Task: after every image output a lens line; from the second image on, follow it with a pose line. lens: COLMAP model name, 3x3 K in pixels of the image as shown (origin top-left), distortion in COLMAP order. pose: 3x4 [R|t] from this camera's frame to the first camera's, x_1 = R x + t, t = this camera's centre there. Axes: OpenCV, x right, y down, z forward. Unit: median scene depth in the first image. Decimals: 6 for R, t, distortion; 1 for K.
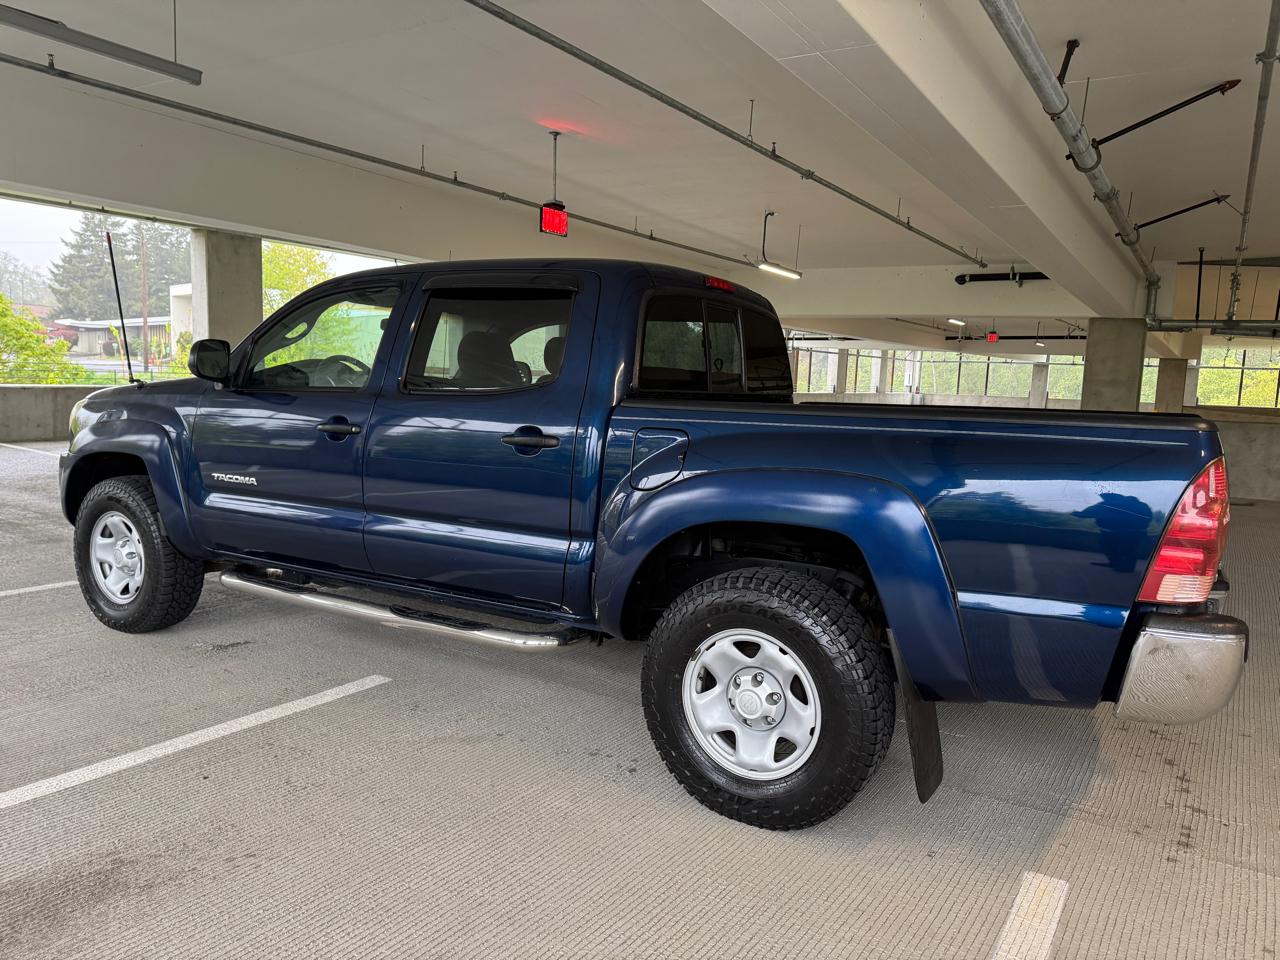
lens RADIAL K [[896.5, 0, 655.4], [0, 896.5, 477.7], [0, 0, 1]] dist [0.123441, -0.173008]
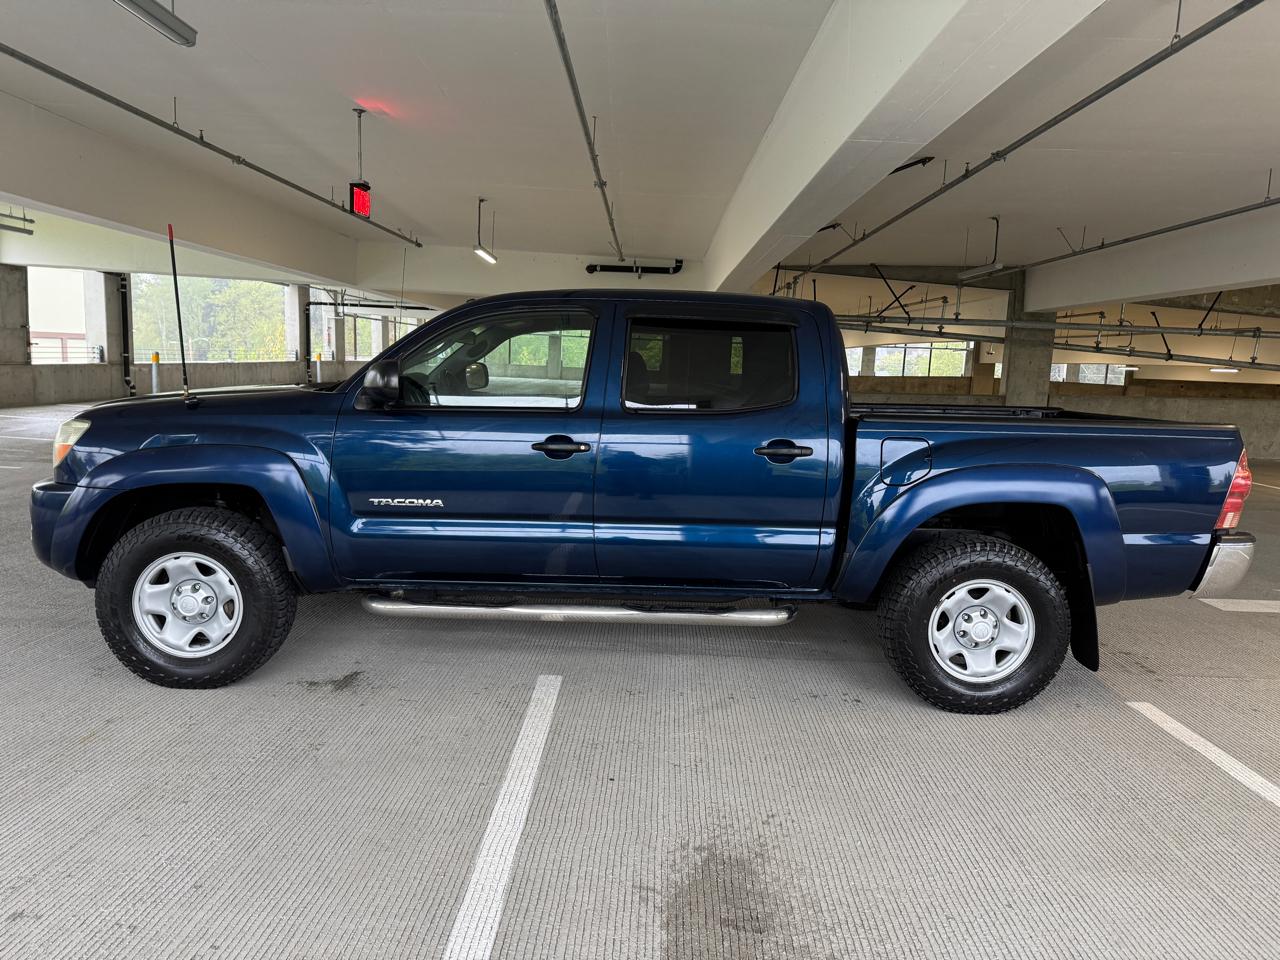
lens RADIAL K [[887.0, 0, 644.4], [0, 887.0, 476.9], [0, 0, 1]] dist [0.116631, -0.182413]
pose [[0.850032, -0.071856, 0.521807, -0.814220], [0.049564, 0.997167, 0.056576, -0.073861], [-0.524395, -0.022229, 0.851185, 0.064266]]
